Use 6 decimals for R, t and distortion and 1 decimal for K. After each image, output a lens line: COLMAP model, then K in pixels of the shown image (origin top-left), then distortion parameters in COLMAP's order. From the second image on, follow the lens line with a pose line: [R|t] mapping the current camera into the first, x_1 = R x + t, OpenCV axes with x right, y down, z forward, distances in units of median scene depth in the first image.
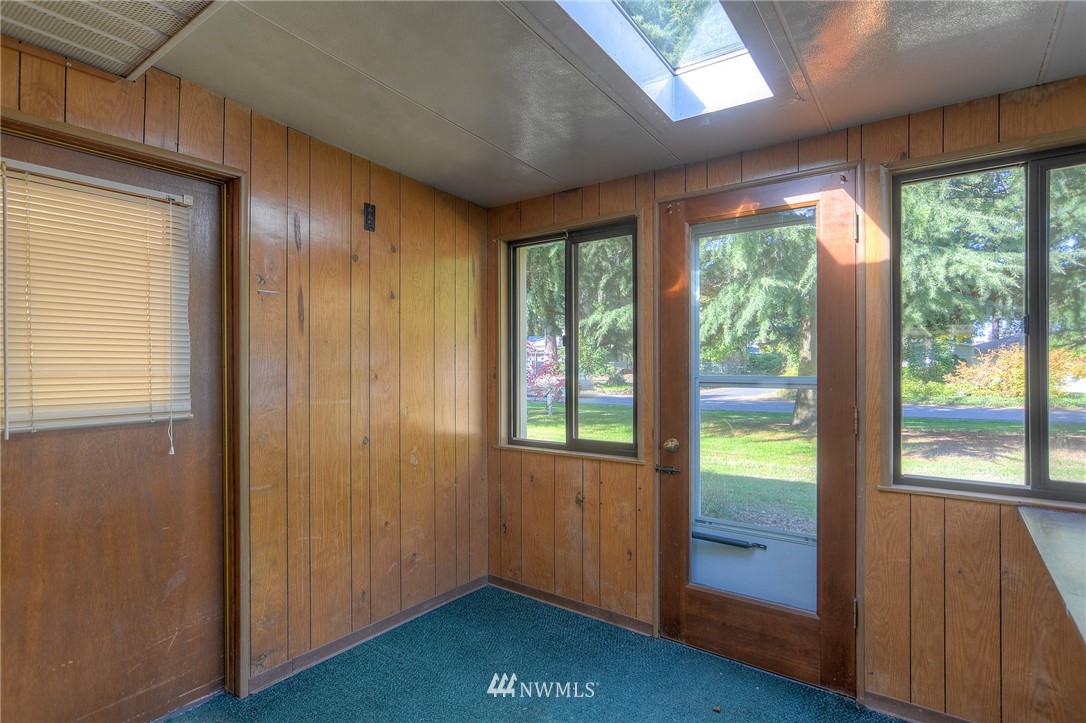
lens RADIAL K [[552.1, 0, 552.5], [0, 552.1, 368.1], [0, 0, 1]] dist [-0.014388, 0.002545]
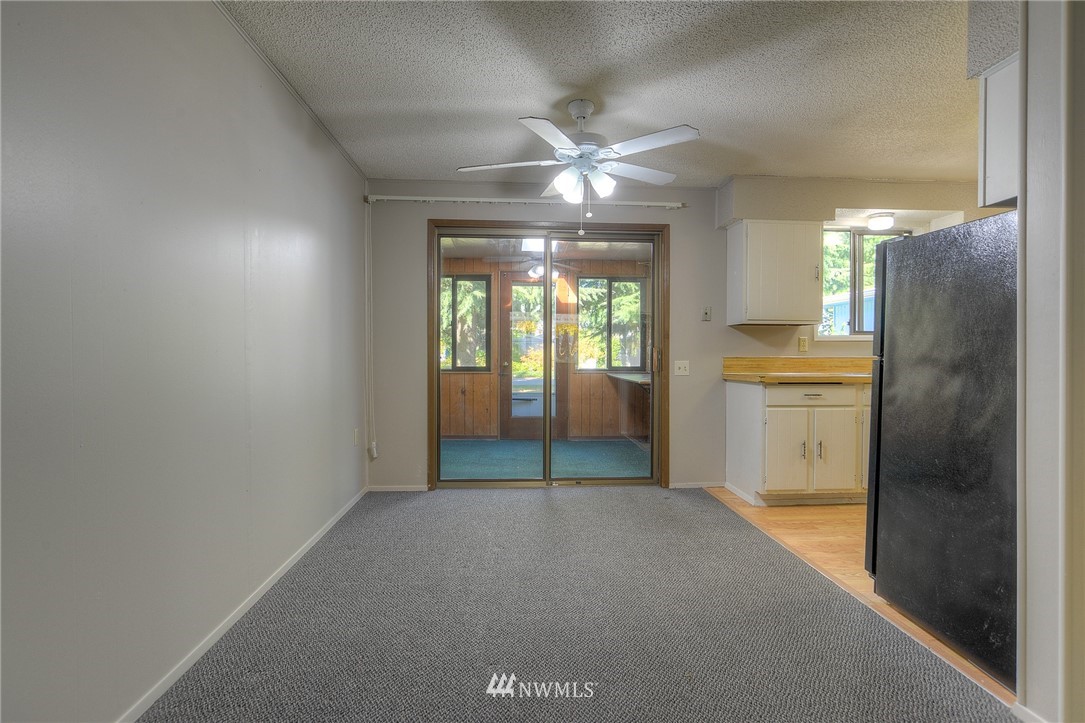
lens RADIAL K [[551.6, 0, 543.2], [0, 551.6, 360.1], [0, 0, 1]] dist [-0.014388, 0.002545]
pose [[0.770104, -0.004724, 0.637901, -1.295788], [-0.000401, 0.999969, 0.007888, 0.095169], [-0.637918, -0.006330, 0.770078, -1.118565]]
